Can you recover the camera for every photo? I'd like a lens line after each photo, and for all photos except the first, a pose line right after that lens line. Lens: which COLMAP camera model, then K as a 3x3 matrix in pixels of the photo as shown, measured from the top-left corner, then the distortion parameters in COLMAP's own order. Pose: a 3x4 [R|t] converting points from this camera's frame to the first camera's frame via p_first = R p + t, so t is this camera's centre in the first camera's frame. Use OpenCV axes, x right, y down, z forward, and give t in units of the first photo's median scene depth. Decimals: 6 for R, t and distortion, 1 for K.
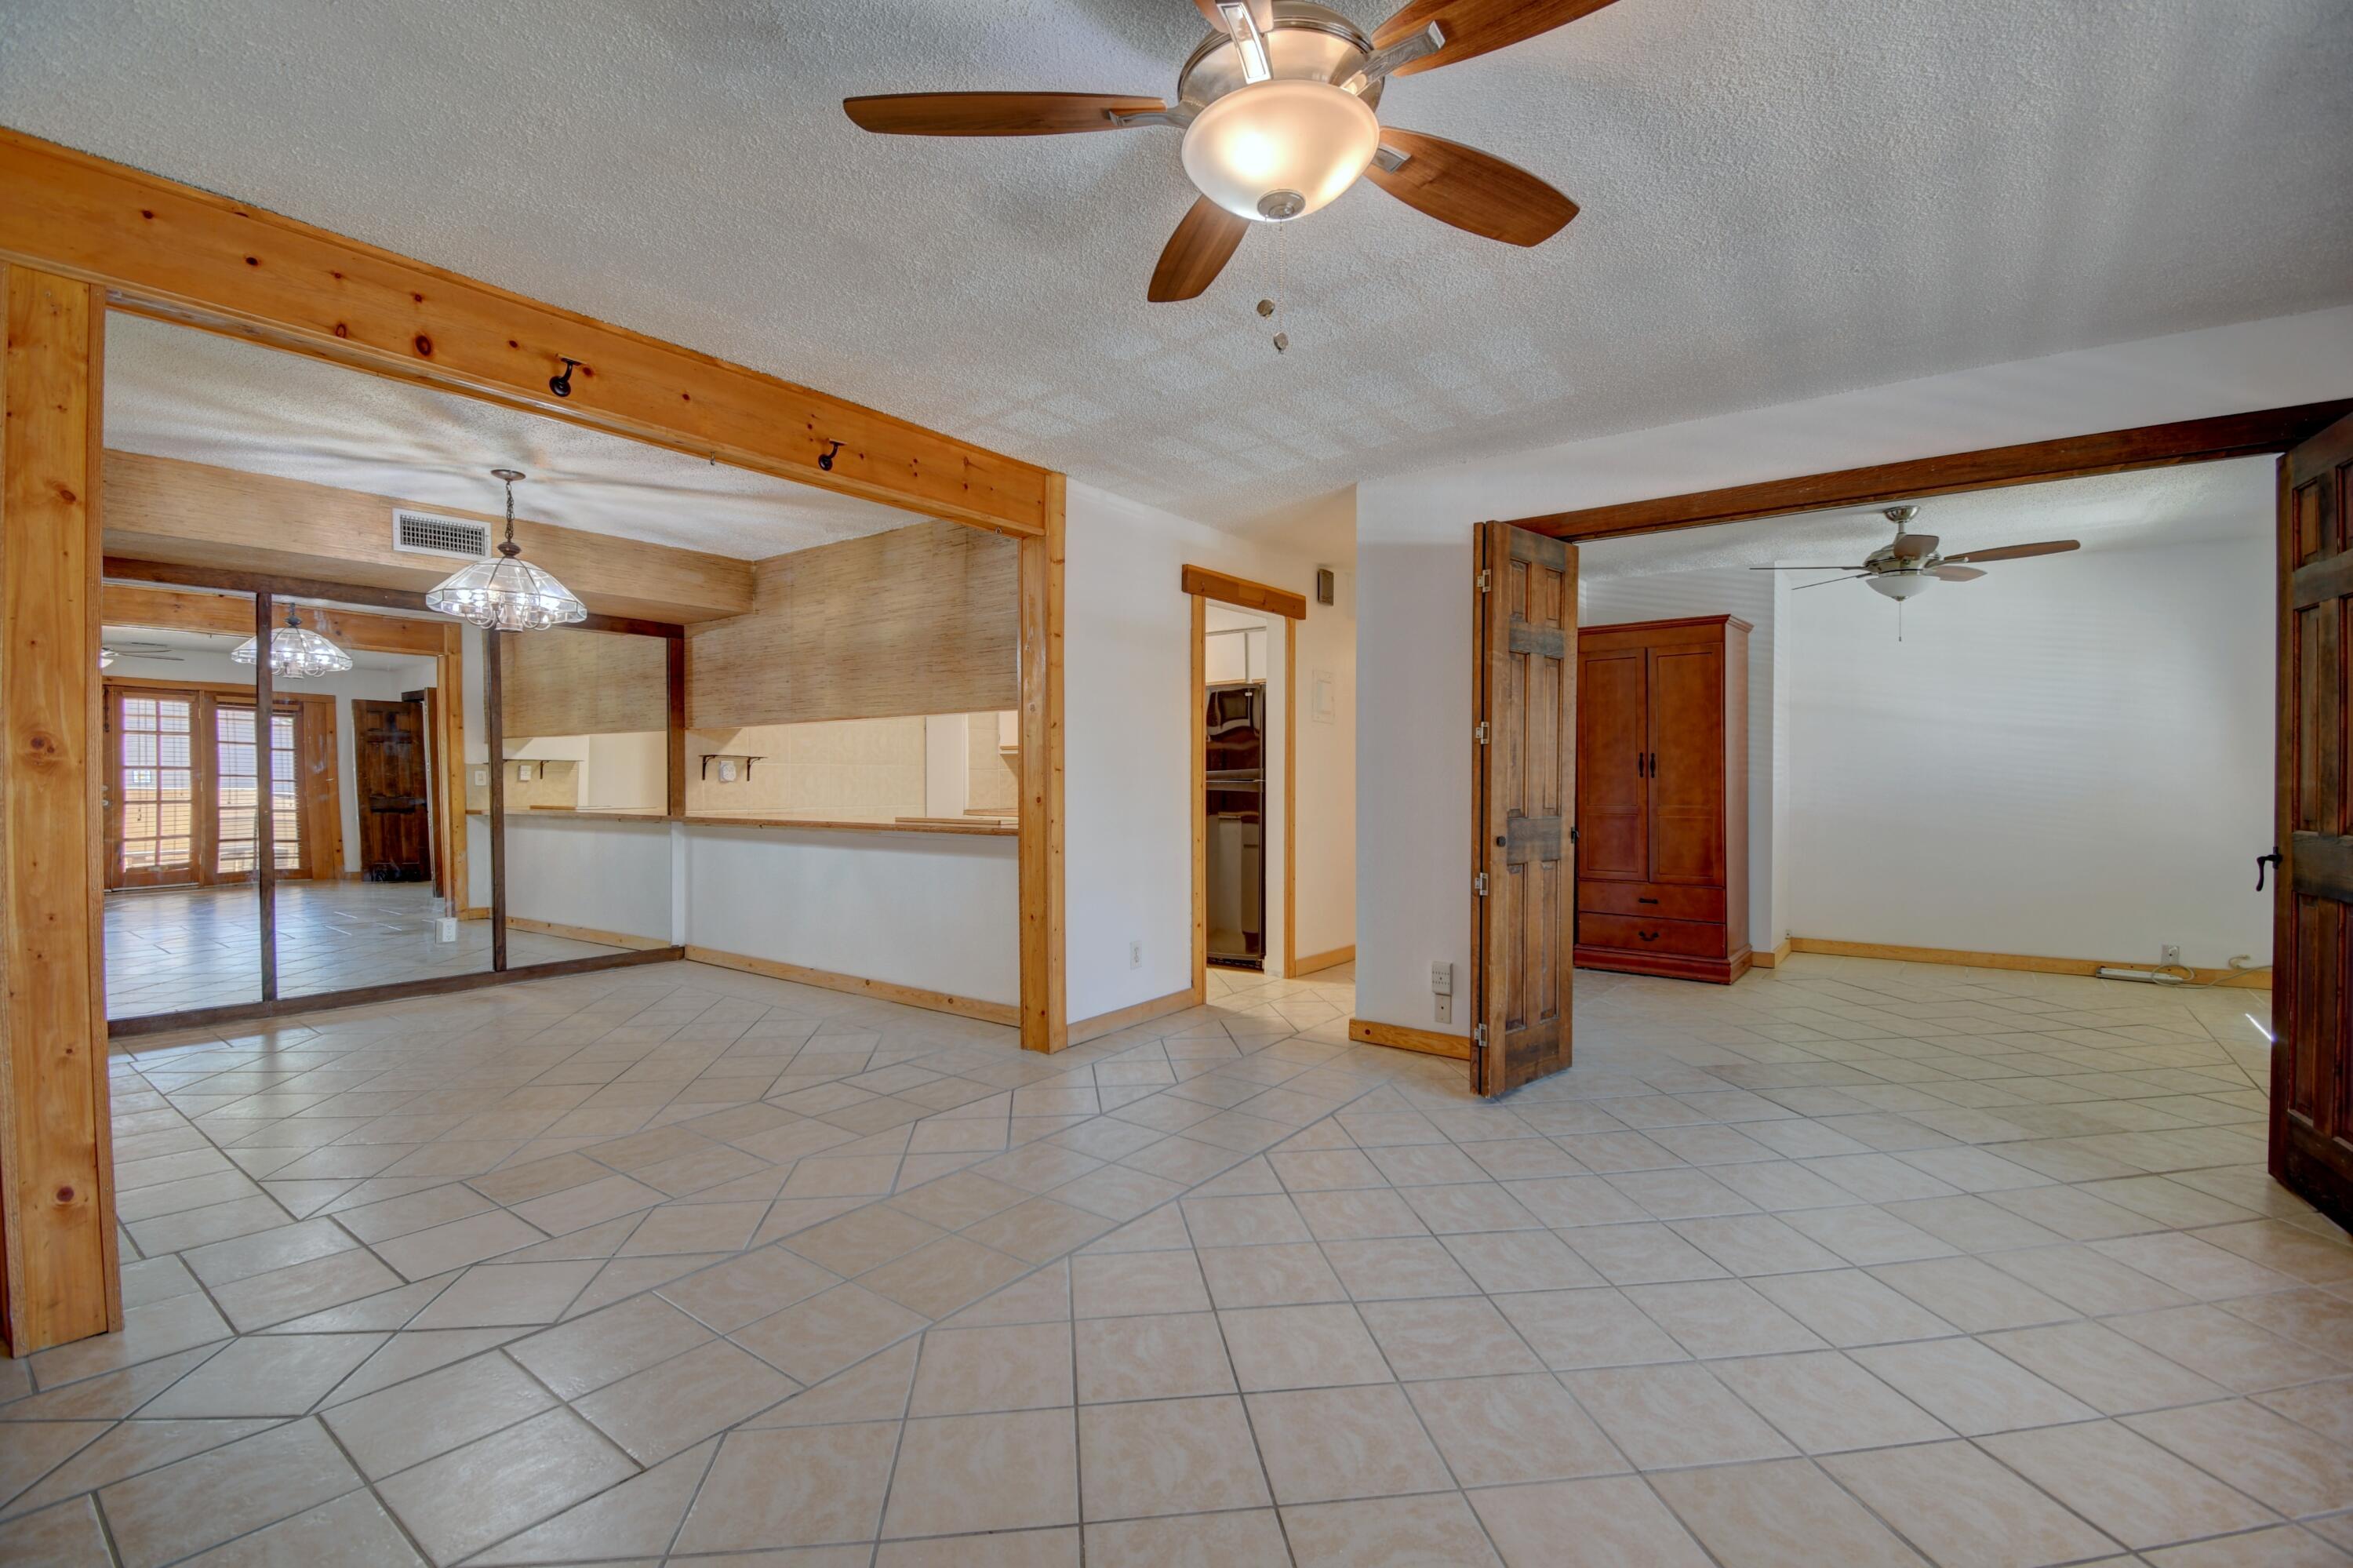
lens RADIAL K [[1039.3, 0, 1152.1], [0, 1039.3, 782.5], [0, 0, 1]] dist [-0.014145, -0.005959]
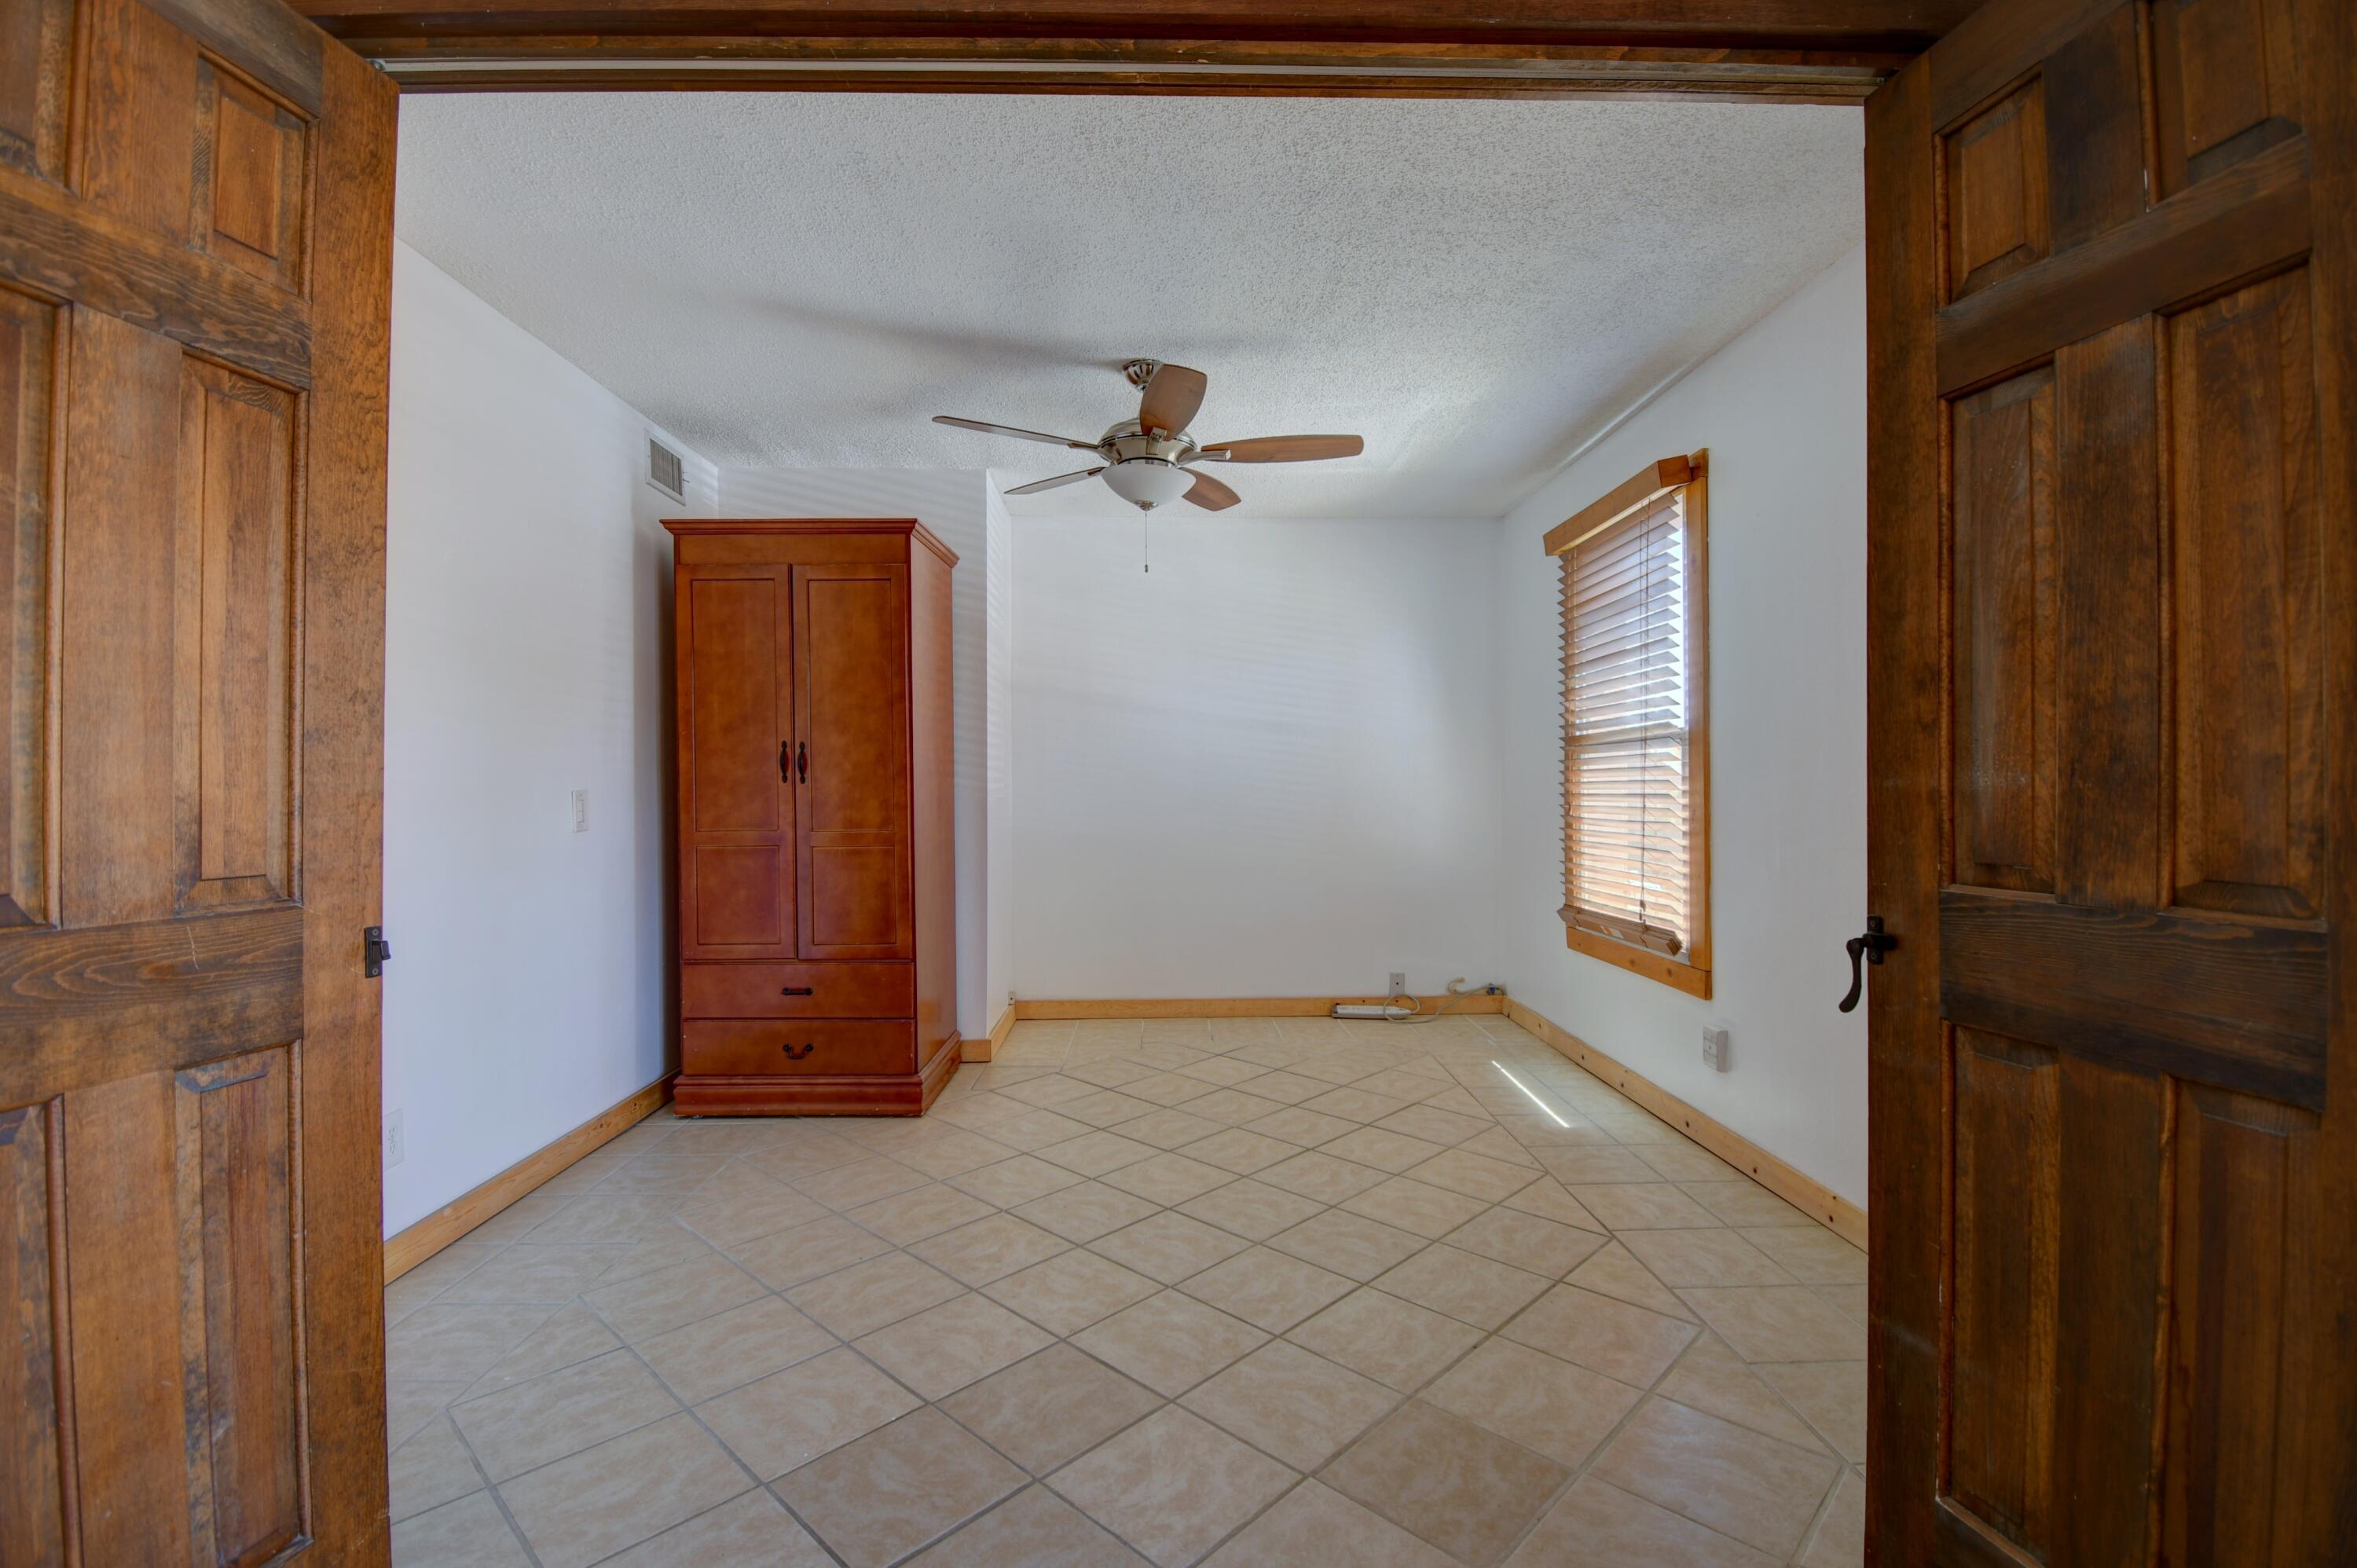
lens RADIAL K [[1041.0, 0, 1175.4], [0, 1041.0, 779.0], [0, 0, 1]] dist [-0.014145, -0.005959]
pose [[0.773593, -0.000886, 0.633682, 0.273896], [0.009718, 0.999898, -0.010466, 0.001108], [-0.633608, 0.014254, 0.773523, 0.406473]]
